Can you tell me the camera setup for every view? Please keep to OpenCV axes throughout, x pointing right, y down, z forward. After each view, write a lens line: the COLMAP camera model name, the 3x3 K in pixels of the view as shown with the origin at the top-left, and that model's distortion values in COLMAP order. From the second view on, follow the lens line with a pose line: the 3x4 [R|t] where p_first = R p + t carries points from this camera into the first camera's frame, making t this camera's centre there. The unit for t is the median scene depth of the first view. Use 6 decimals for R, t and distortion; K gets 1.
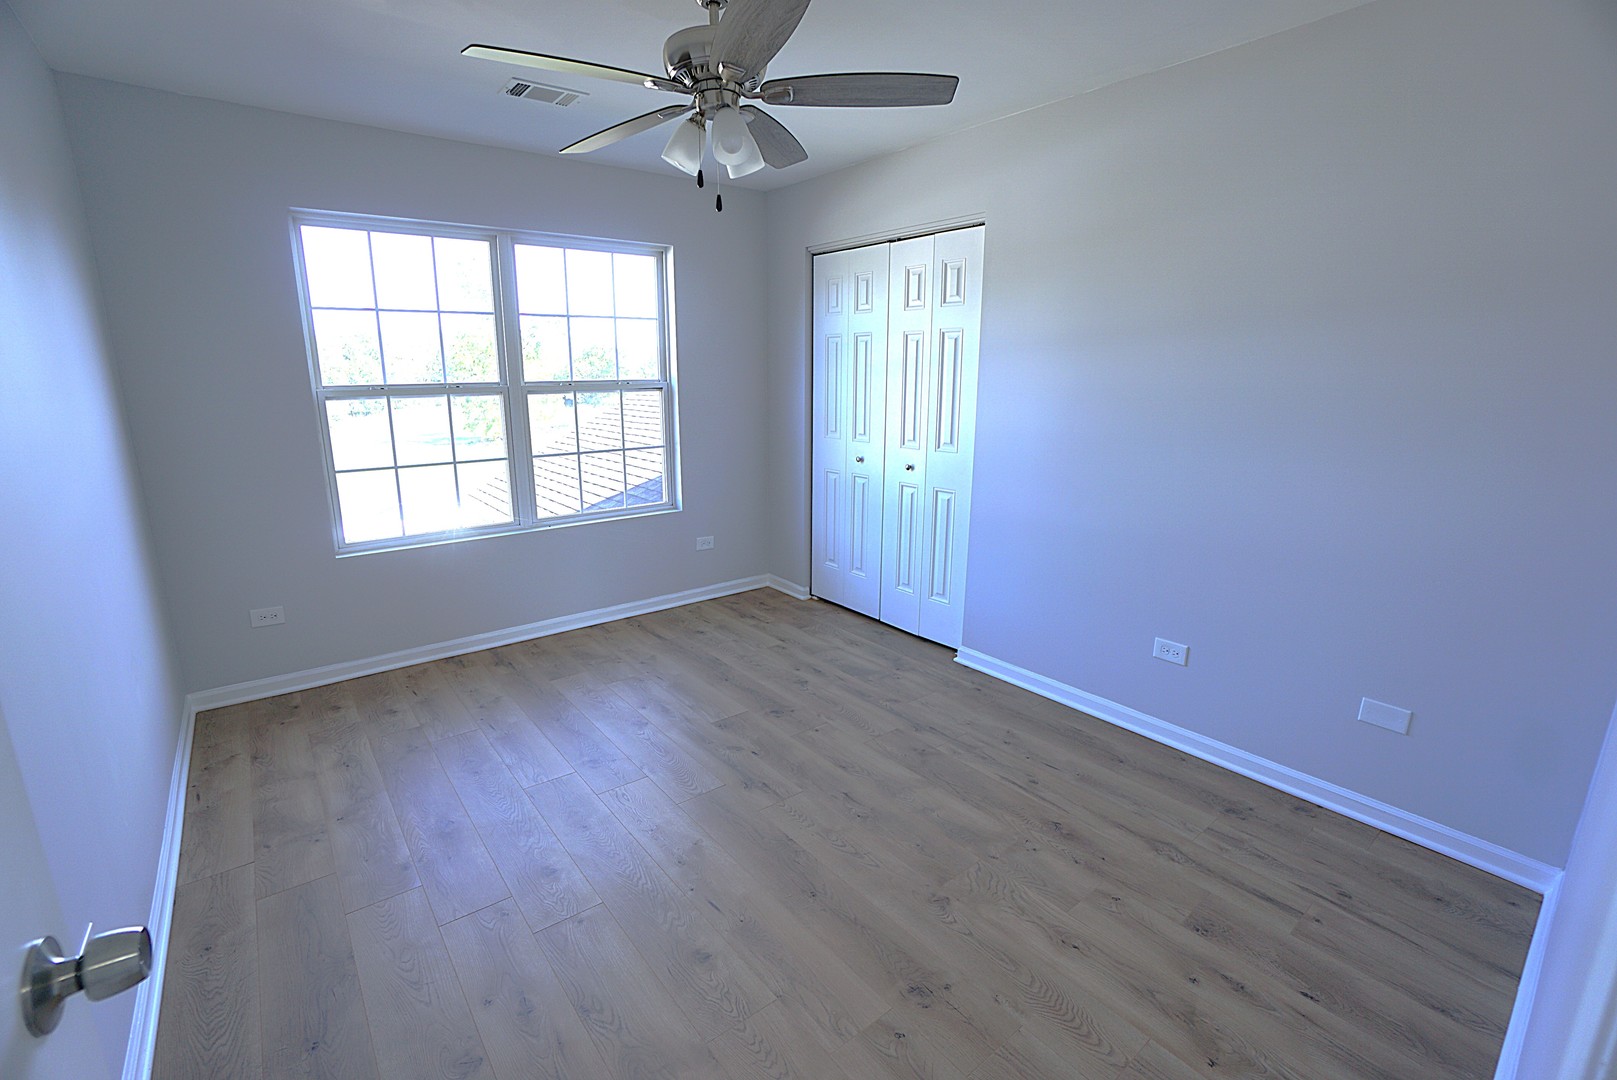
lens RADIAL K [[710.8, 0, 794.1], [0, 710.8, 541.8], [0, 0, 1]] dist [-0.068376, 0.024125]
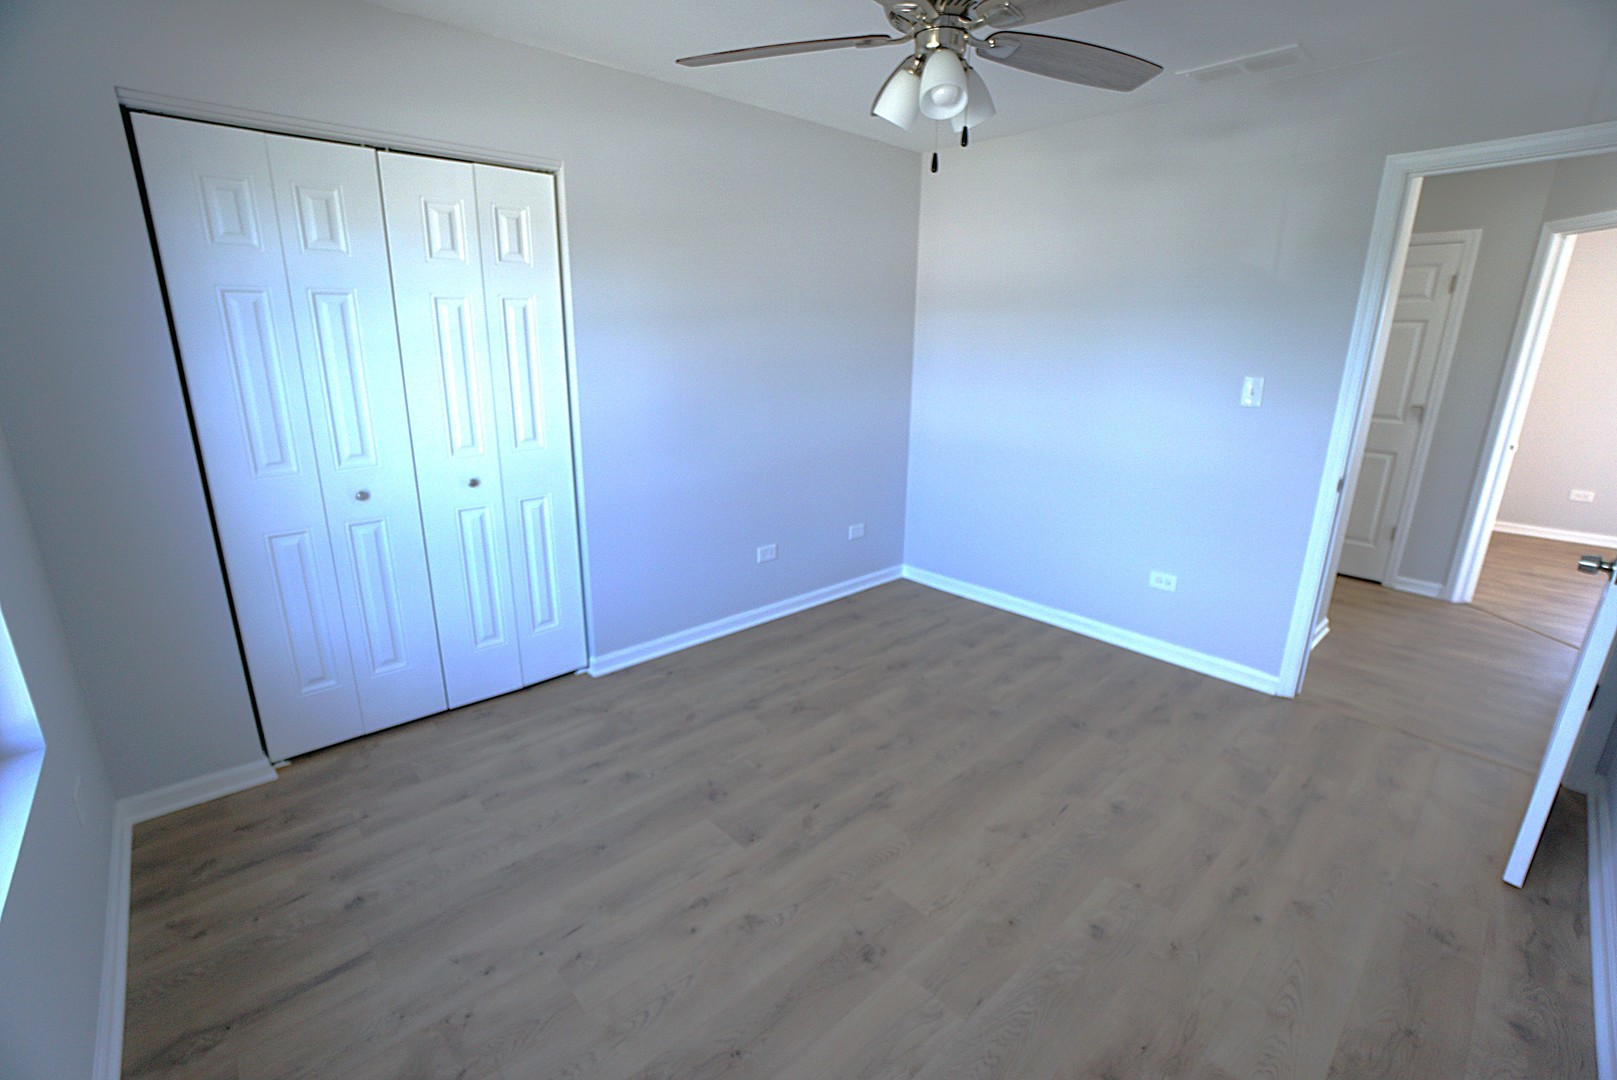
lens RADIAL K [[711.6, 0, 792.0], [0, 711.6, 540.1], [0, 0, 1]] dist [-0.063919, 0.022656]
pose [[-0.063369, -0.279042, 0.958186, -0.620074], [0.226783, 0.930971, 0.286115, -0.198887], [-0.971882, 0.235431, 0.004287, 0.752848]]
